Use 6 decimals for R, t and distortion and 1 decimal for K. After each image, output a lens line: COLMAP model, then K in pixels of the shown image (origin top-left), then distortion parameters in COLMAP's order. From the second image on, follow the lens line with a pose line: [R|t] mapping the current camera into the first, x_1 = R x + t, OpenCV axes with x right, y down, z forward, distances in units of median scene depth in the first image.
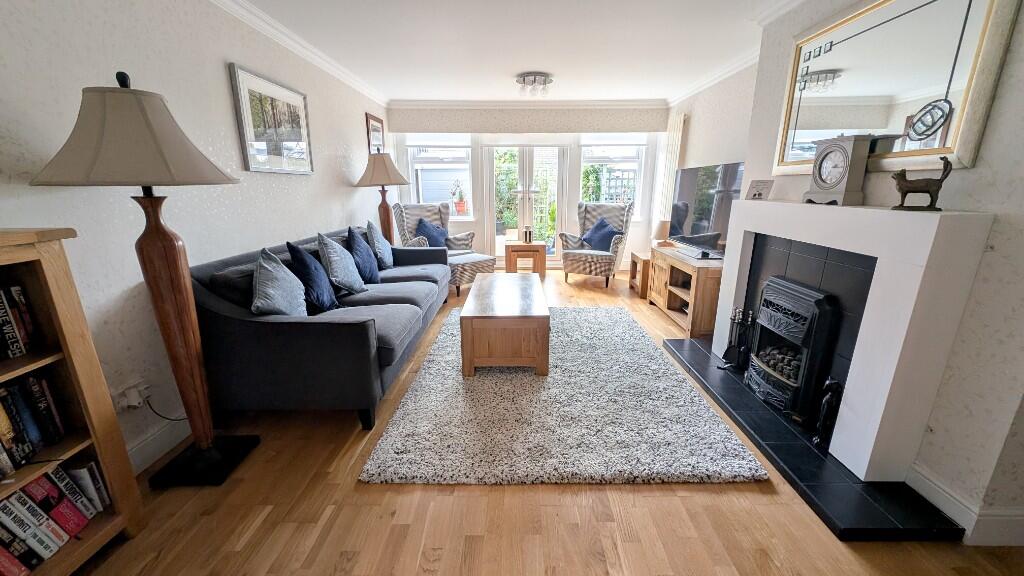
lens RADIAL K [[382.2, 0, 513.2], [0, 382.2, 284.7], [0, 0, 1]] dist [0.002403, -0.001346]
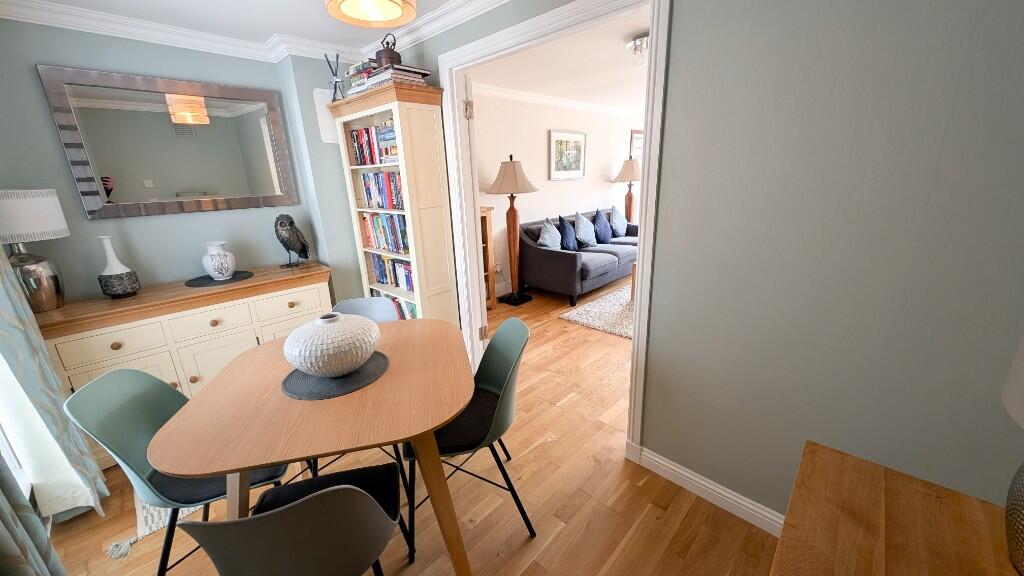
lens RADIAL K [[382.2, 0, 514.5], [0, 382.2, 282.5], [0, 0, 1]] dist [0.002403, -0.001346]
pose [[0.730199, 0.174137, -0.660671, 0.644824], [-0.142525, 0.984524, 0.101973, 0.065134], [0.668204, 0.019701, 0.743718, -0.668990]]
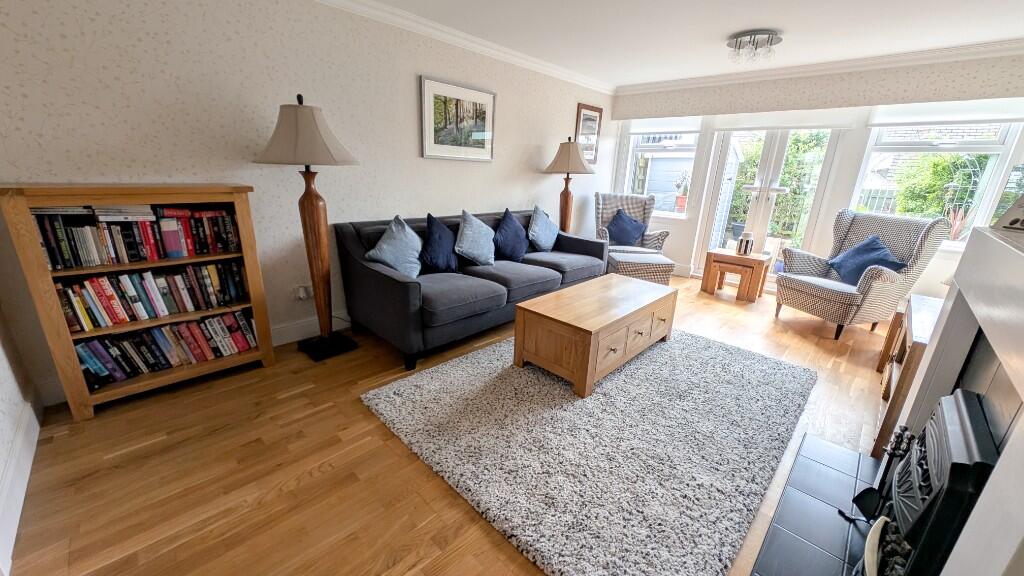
lens RADIAL K [[382.2, 0, 507.3], [0, 382.2, 284.2], [0, 0, 1]] dist [0.002403, -0.001346]
pose [[0.718502, 0.226744, -0.657527, 0.499395], [-0.210867, 0.971888, 0.104727, -0.071479], [0.662789, 0.063405, 0.746117, 0.235997]]
